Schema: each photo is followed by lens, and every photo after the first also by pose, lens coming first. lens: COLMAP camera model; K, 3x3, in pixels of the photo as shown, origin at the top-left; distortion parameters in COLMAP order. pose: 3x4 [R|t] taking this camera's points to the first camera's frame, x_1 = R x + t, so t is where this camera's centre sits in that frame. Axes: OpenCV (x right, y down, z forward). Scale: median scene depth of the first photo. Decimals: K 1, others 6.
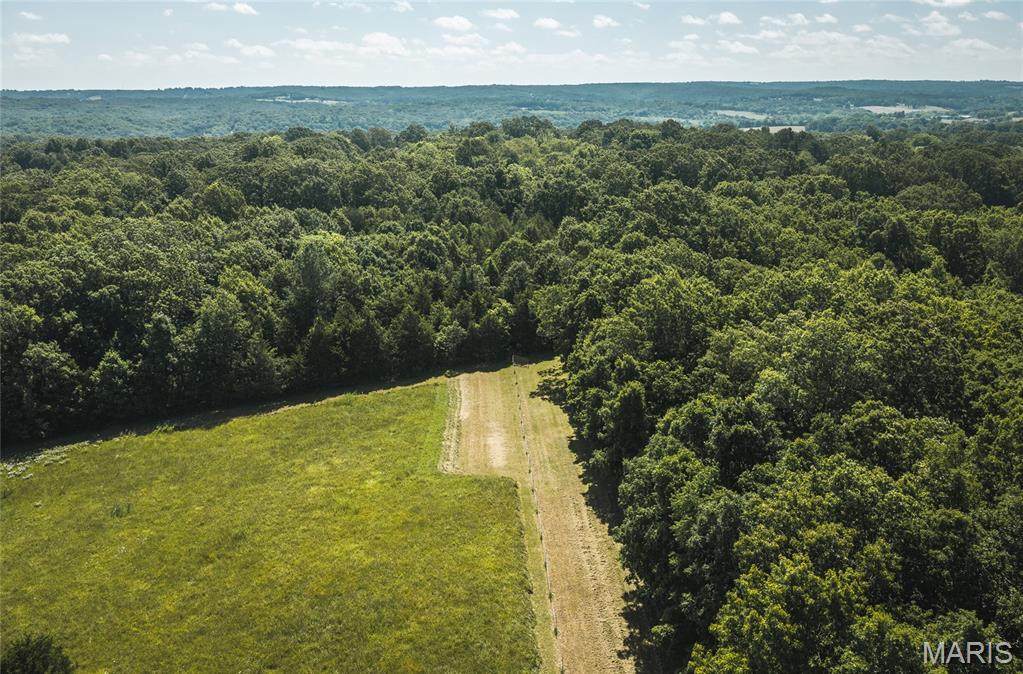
lens RADIAL K [[873.6, 0, 524.4], [0, 873.6, 355.9], [0, 0, 1]] dist [0.023907, -0.022413]
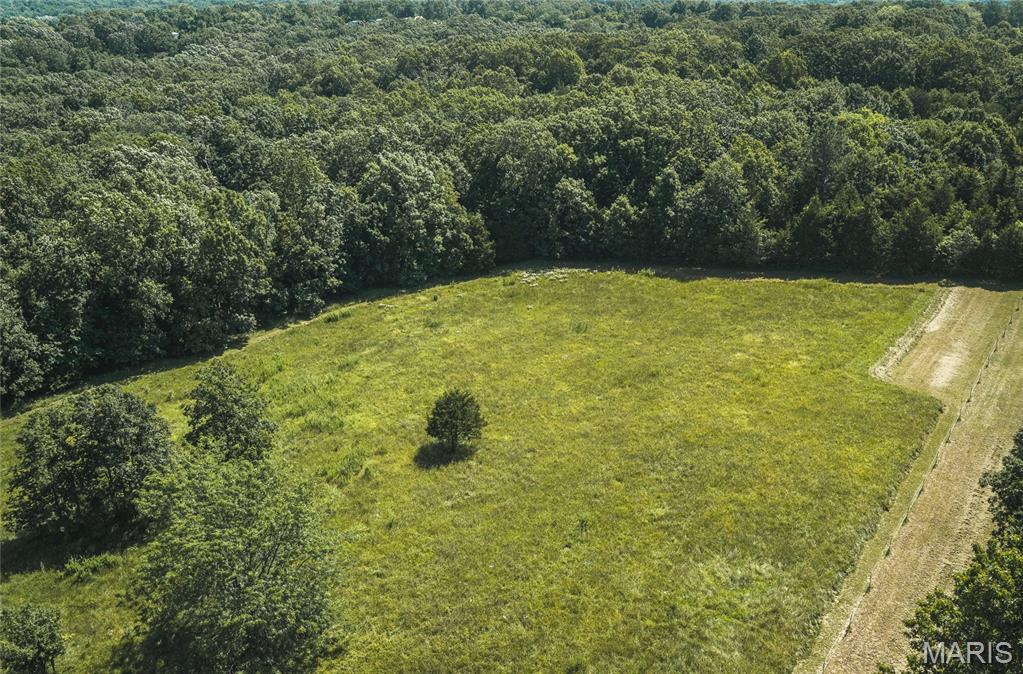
lens RADIAL K [[873.6, 0, 524.4], [0, 873.6, 355.9], [0, 0, 1]] dist [0.023907, -0.022413]
pose [[0.787345, 0.265935, -0.556208, 0.104059], [-0.188025, 0.962780, 0.194167, -0.001457], [0.587142, -0.048295, 0.808042, 0.001613]]
